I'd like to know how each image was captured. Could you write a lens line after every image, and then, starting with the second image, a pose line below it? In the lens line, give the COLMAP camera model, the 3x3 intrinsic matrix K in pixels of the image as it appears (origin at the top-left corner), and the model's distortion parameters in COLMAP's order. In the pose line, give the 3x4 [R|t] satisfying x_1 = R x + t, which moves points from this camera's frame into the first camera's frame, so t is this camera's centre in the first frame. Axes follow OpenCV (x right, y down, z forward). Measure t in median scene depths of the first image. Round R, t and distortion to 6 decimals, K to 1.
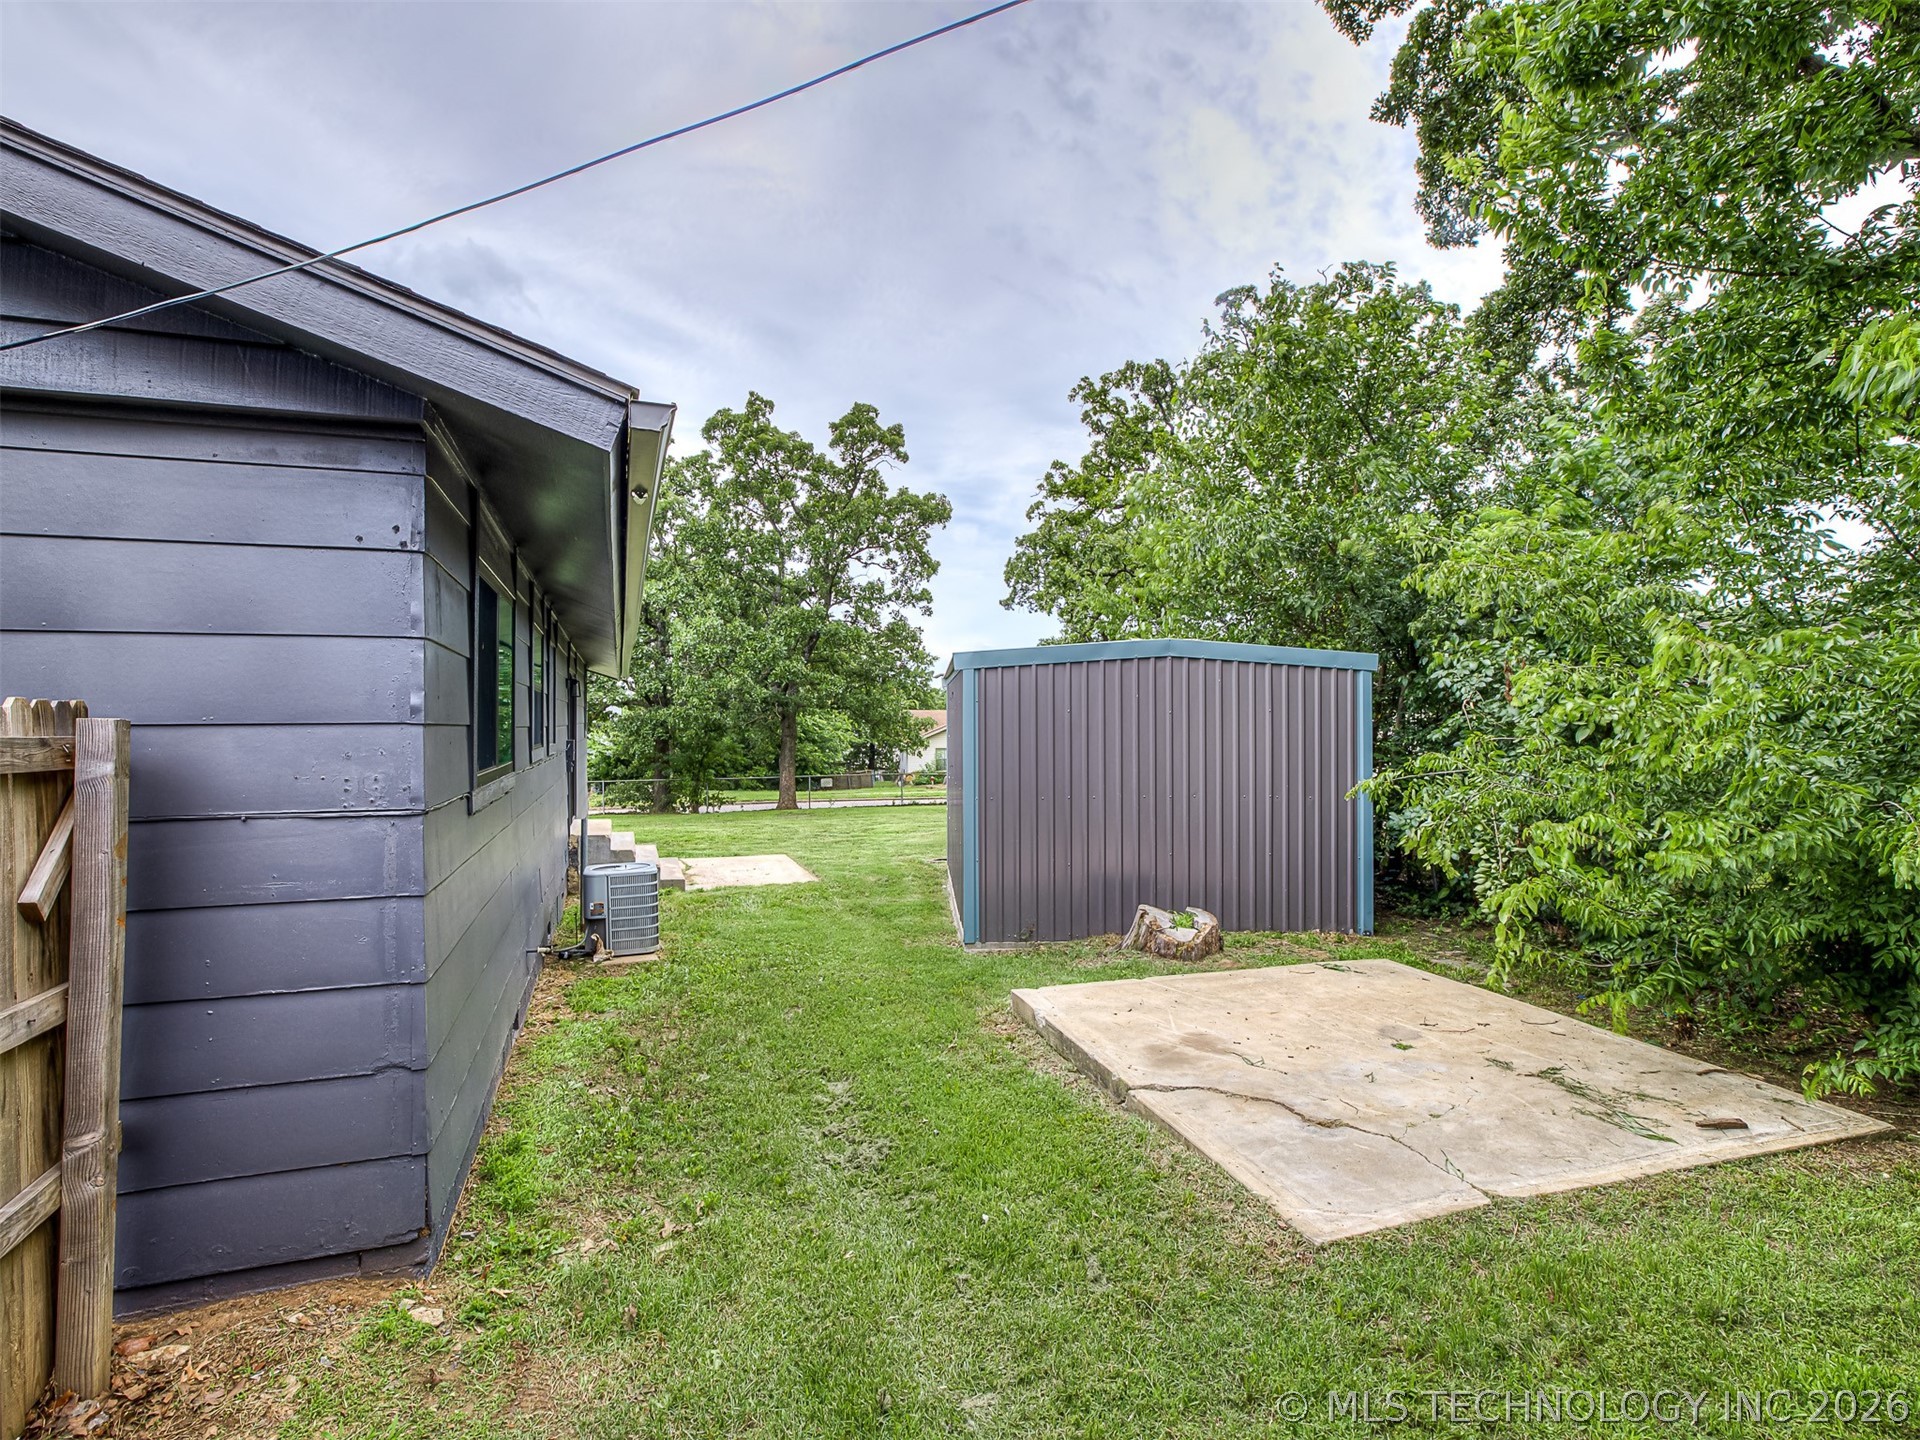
lens RADIAL K [[920.4, 0, 960.0], [0, 920.4, 720.0], [0, 0, 1]] dist [-0.065742, 0.025298]
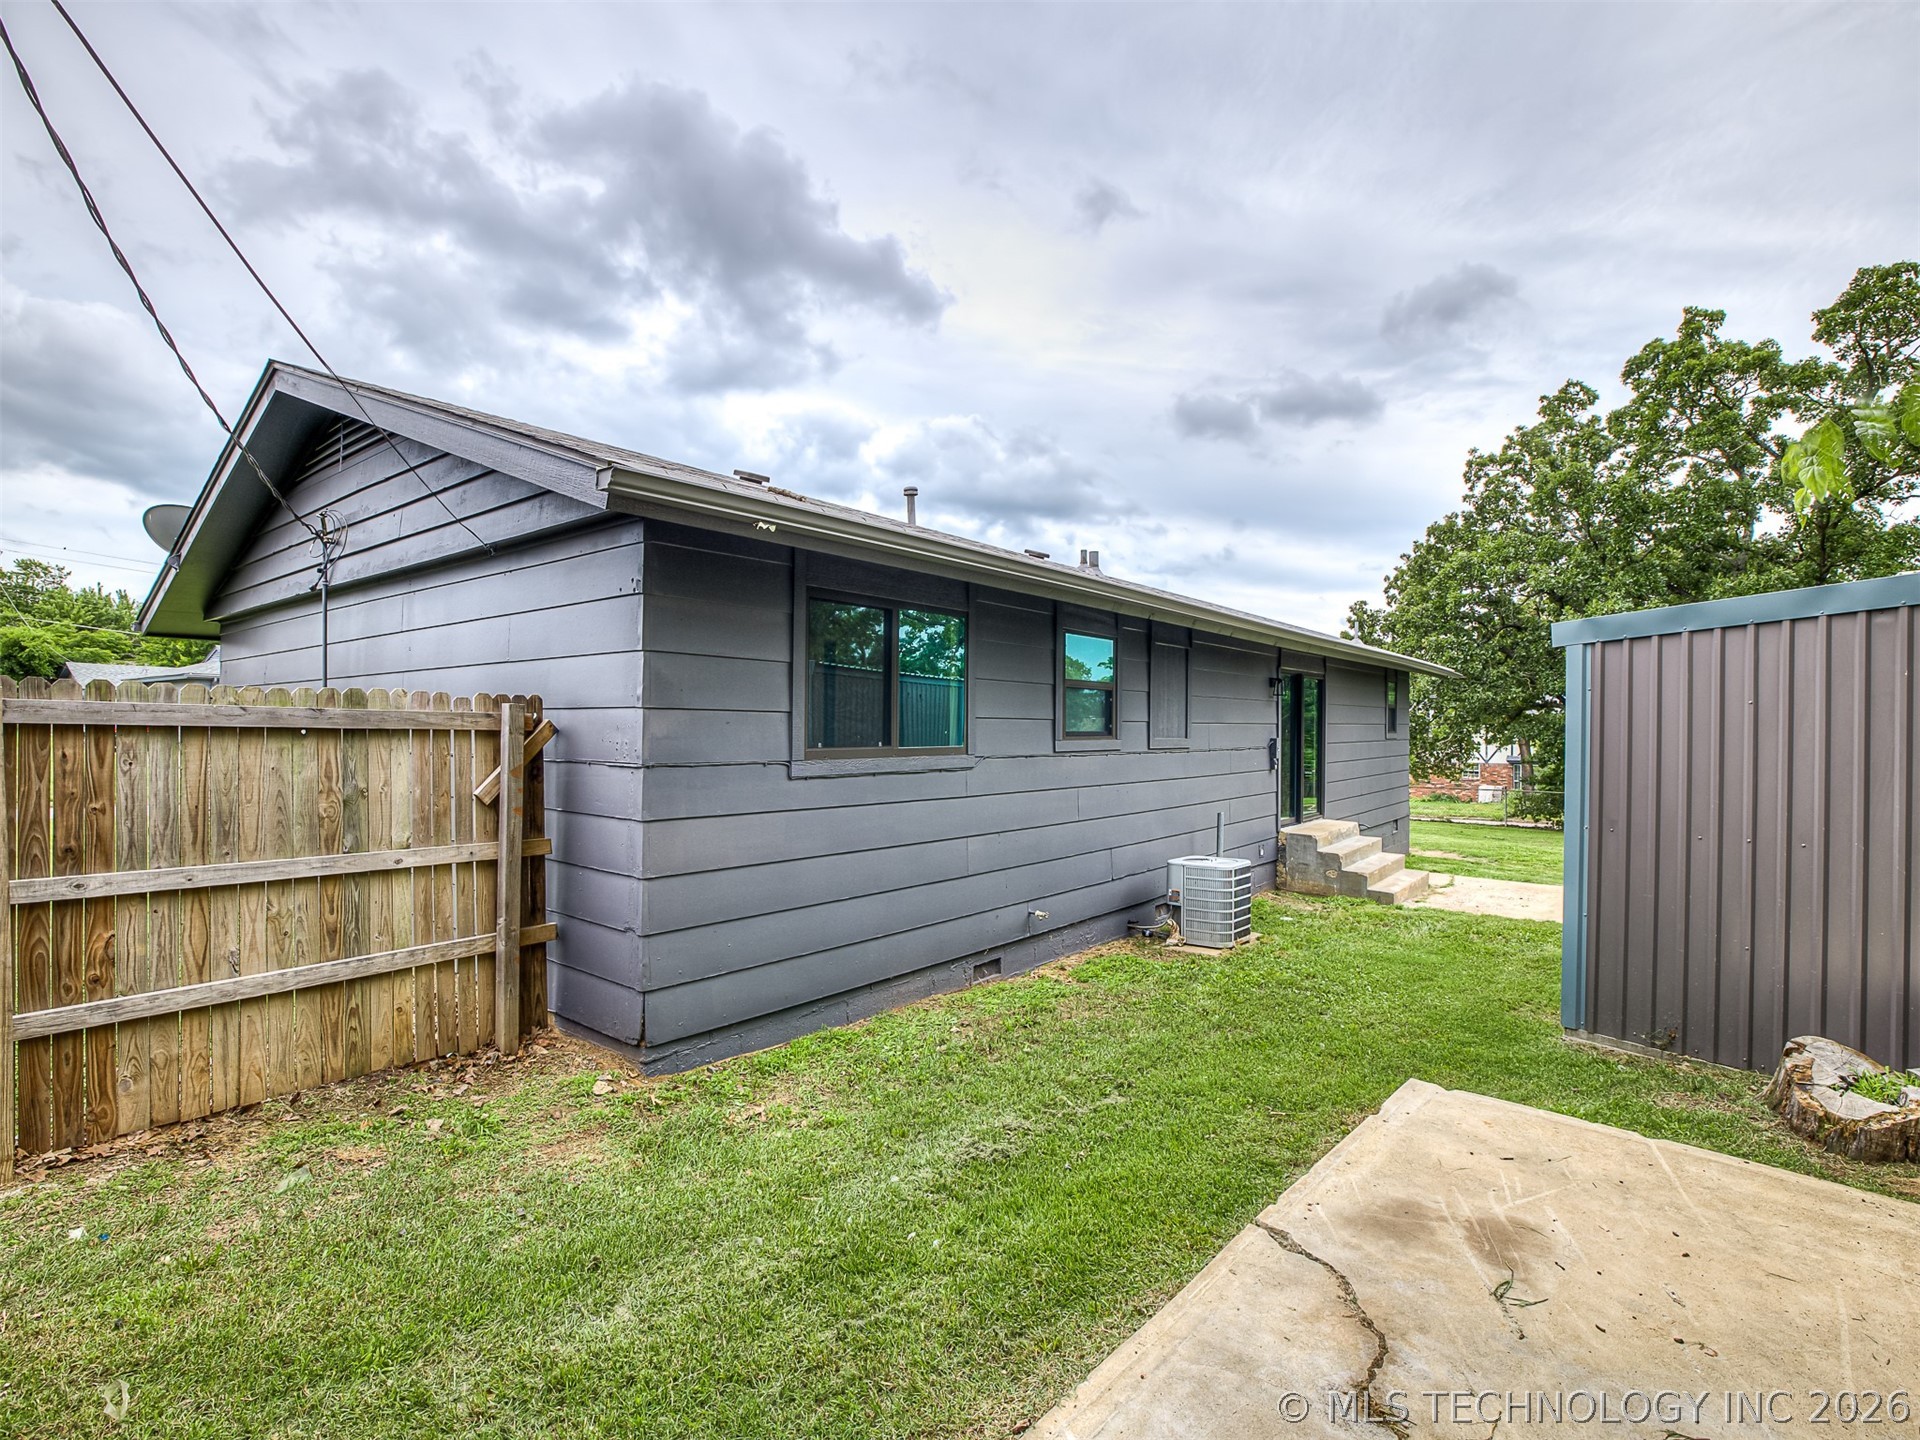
lens RADIAL K [[920.4, 0, 960.0], [0, 920.4, 720.0], [0, 0, 1]] dist [-0.065742, 0.025298]
pose [[0.531774, 0.007854, -0.846850, 0.570391], [-0.009925, 0.999946, 0.003041, 0.008727], [0.846828, 0.006788, 0.531824, 0.366744]]
